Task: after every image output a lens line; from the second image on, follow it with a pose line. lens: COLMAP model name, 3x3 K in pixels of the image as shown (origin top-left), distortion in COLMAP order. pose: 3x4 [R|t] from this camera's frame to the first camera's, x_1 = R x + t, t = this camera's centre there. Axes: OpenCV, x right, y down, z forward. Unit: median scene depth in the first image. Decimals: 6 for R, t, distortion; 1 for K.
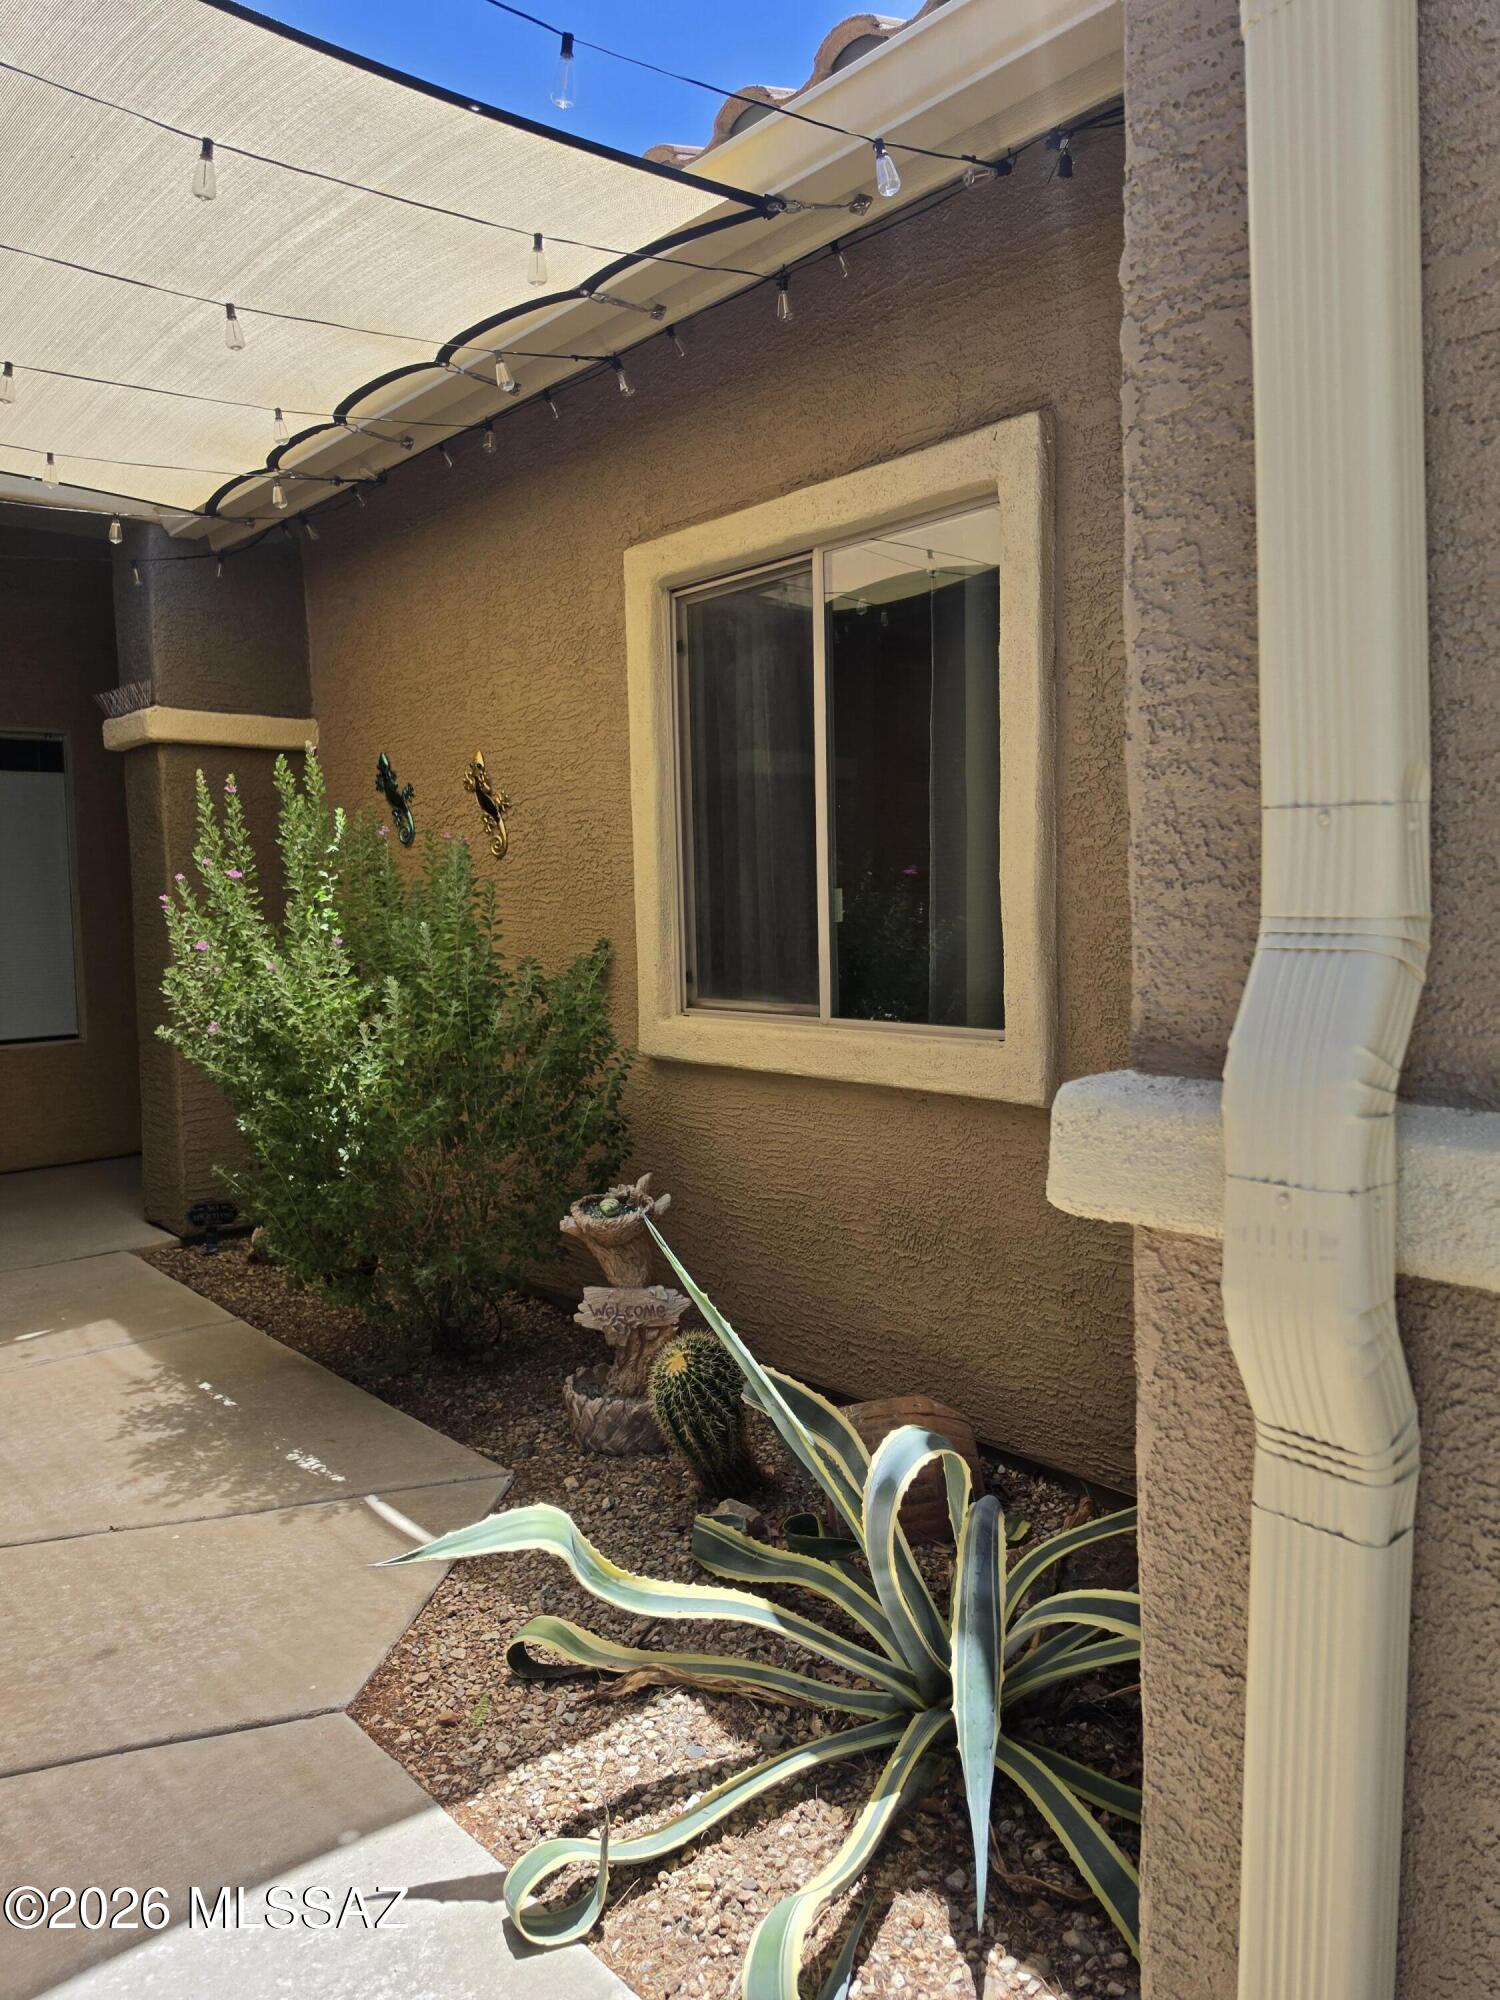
lens RADIAL K [[1387.2, 0, 783.1], [0, 1387.2, 965.9], [0, 0, 1]] dist [0.059864, -0.059313]
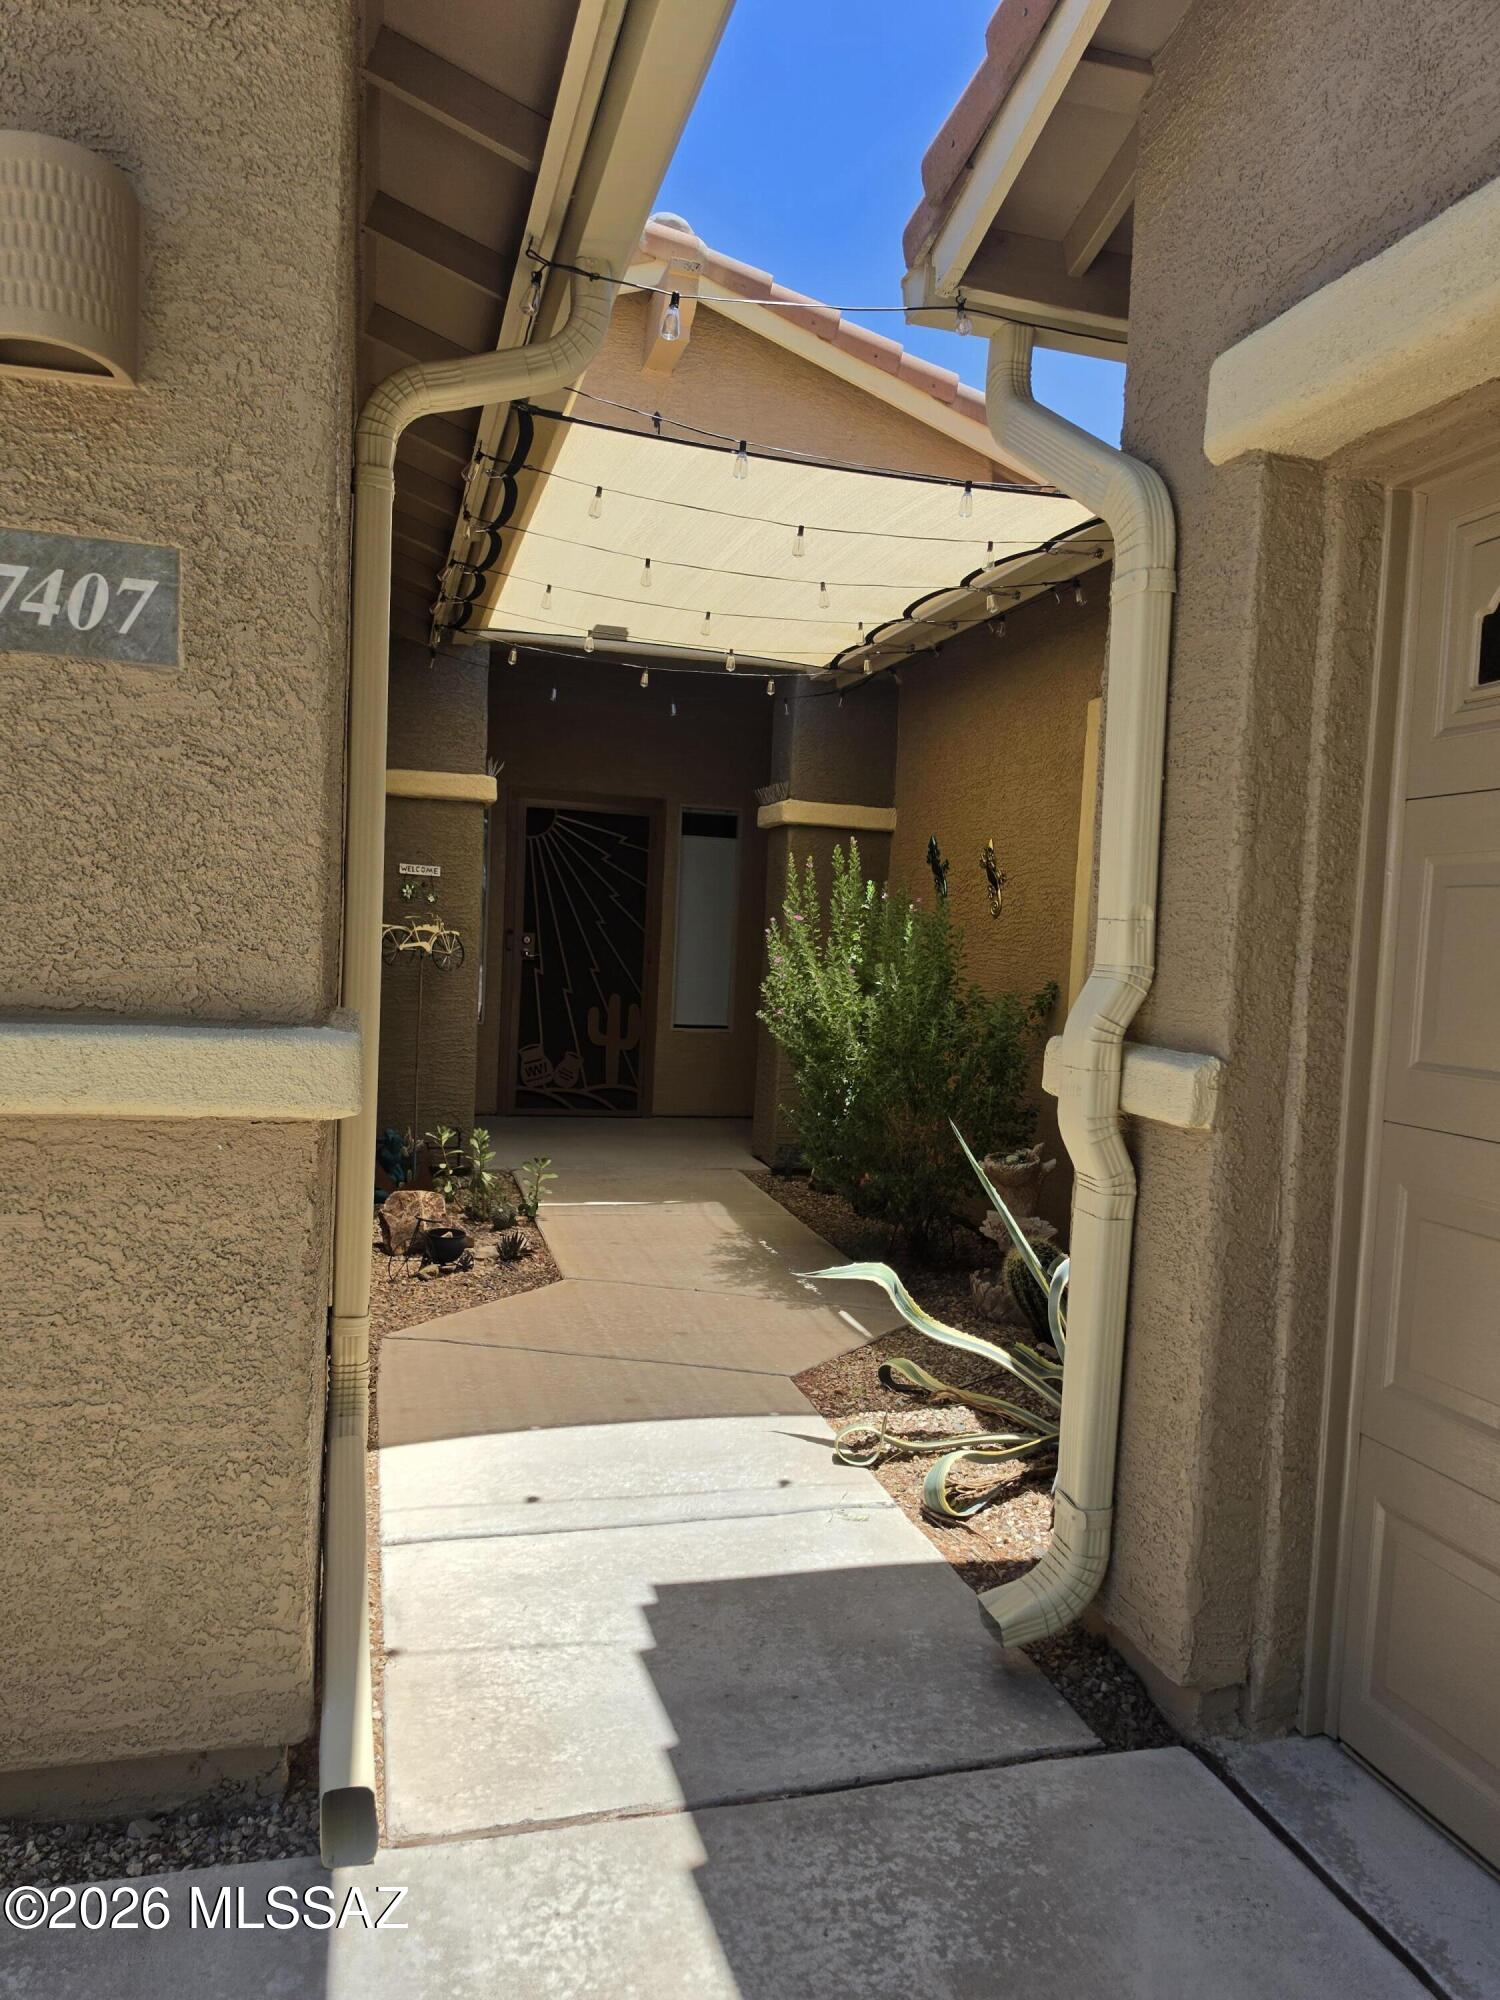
lens RADIAL K [[1387.2, 0, 757.1], [0, 1387.2, 999.9], [0, 0, 1]] dist [0.059864, -0.059313]
pose [[0.888992, 0.084386, -0.450079, 0.275671], [-0.090656, 0.995853, 0.007650, 0.018456], [0.448858, 0.034001, 0.892956, -0.425851]]
